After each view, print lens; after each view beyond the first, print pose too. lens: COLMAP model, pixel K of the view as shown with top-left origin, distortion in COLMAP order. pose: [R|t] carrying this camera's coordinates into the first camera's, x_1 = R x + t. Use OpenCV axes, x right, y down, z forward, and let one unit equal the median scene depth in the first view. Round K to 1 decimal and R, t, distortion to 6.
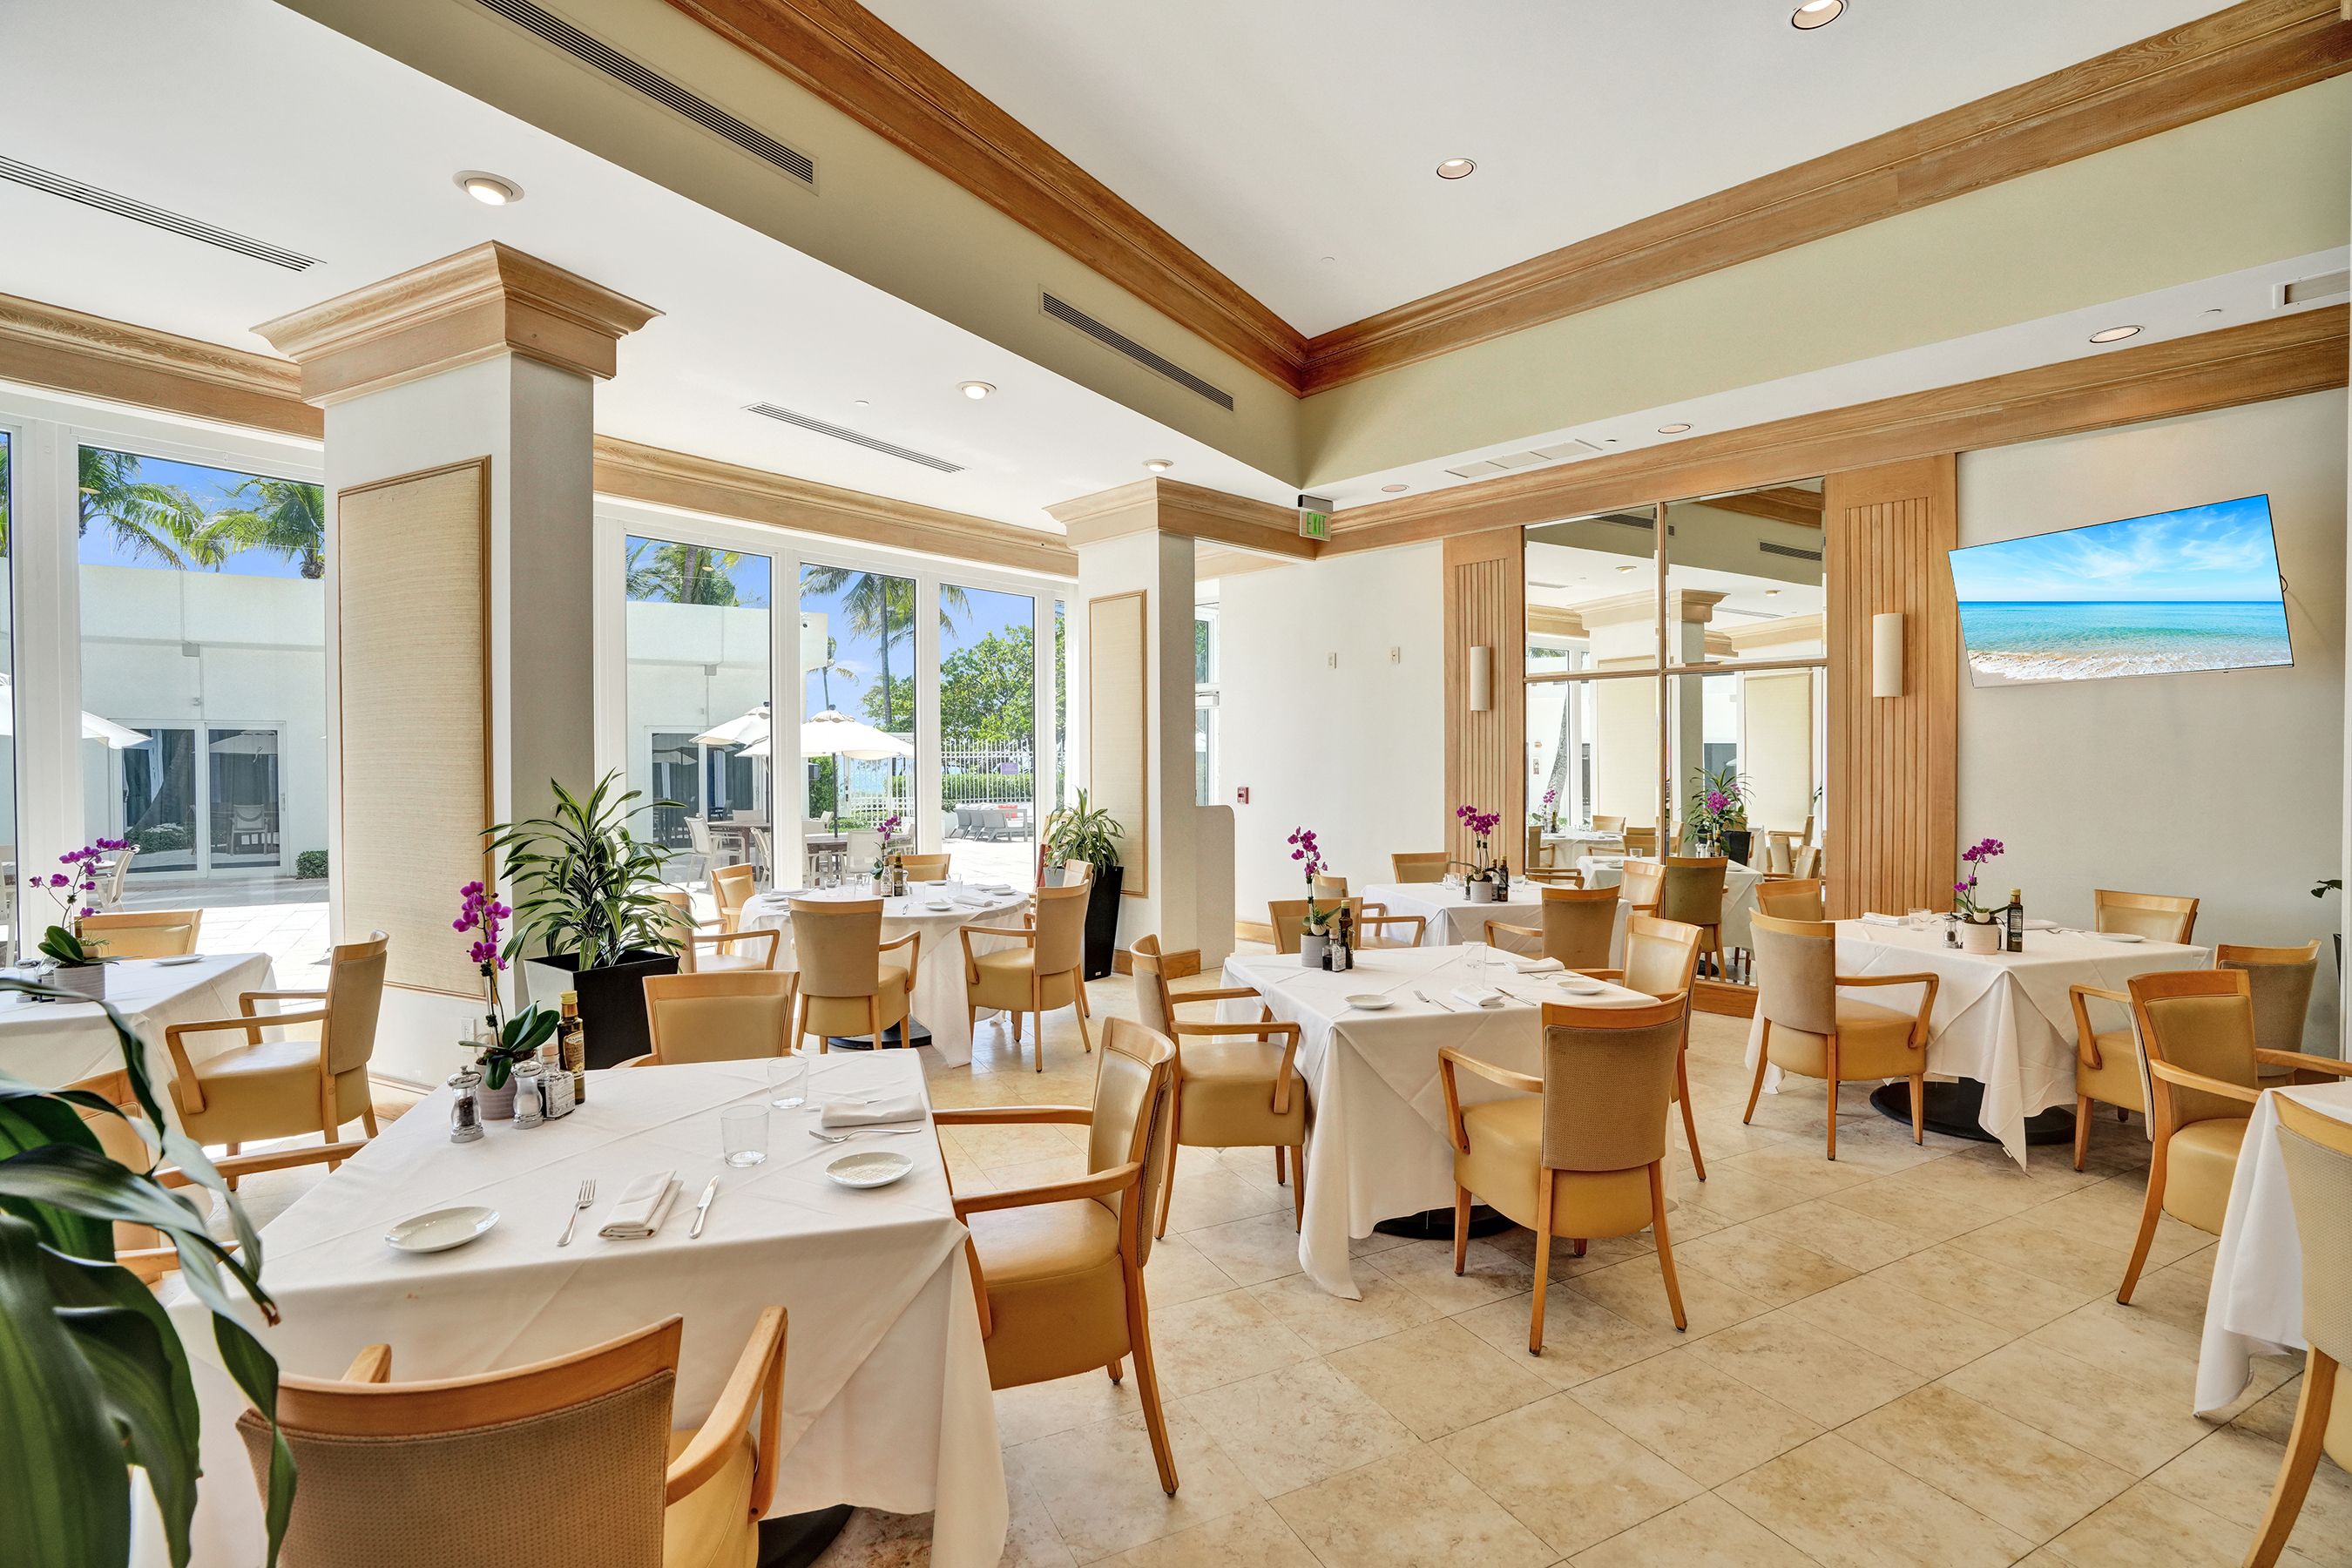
lens RADIAL K [[1117.1, 0, 1192.1], [0, 1117.1, 779.9], [0, 0, 1]] dist [-0.026607, 0.001136]
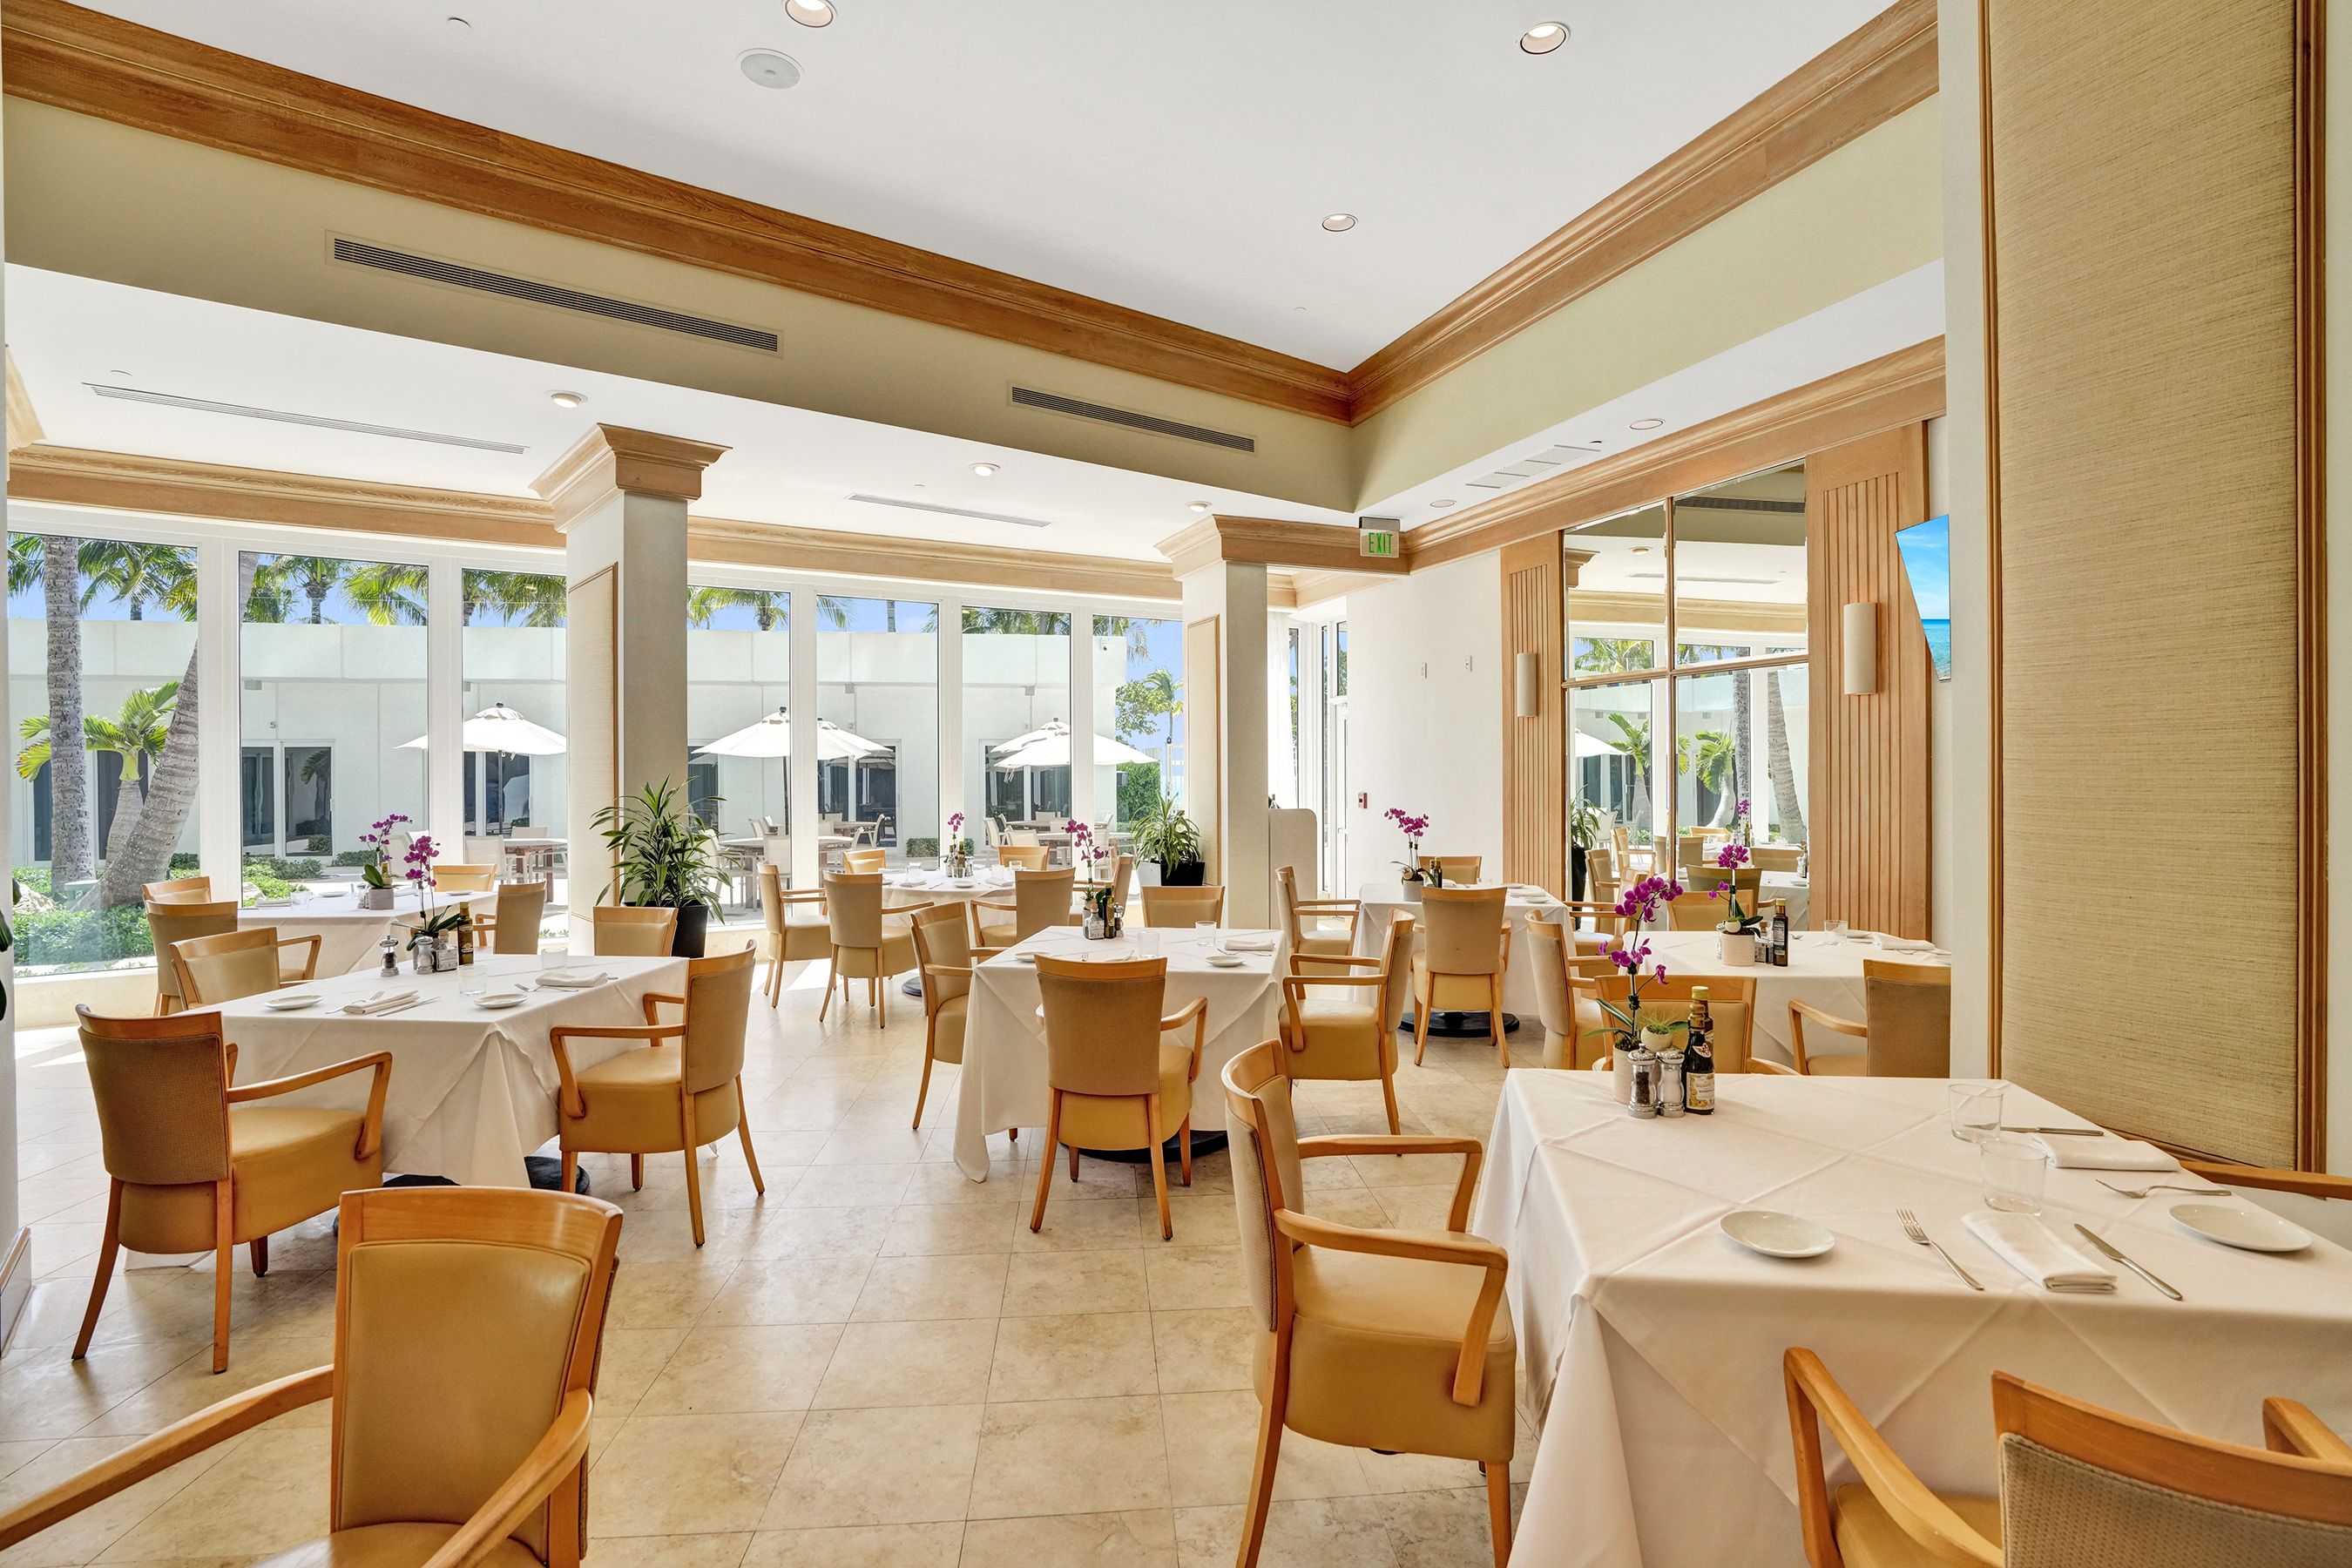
lens RADIAL K [[1117.1, 0, 1159.7], [0, 1117.1, 780.7], [0, 0, 1]] dist [-0.026607, 0.001136]
pose [[0.921247, 0.001917, -0.388973, 0.442364], [-0.004833, 0.999967, -0.006519, 0.004512], [0.388948, 0.007886, 0.921226, -0.063289]]
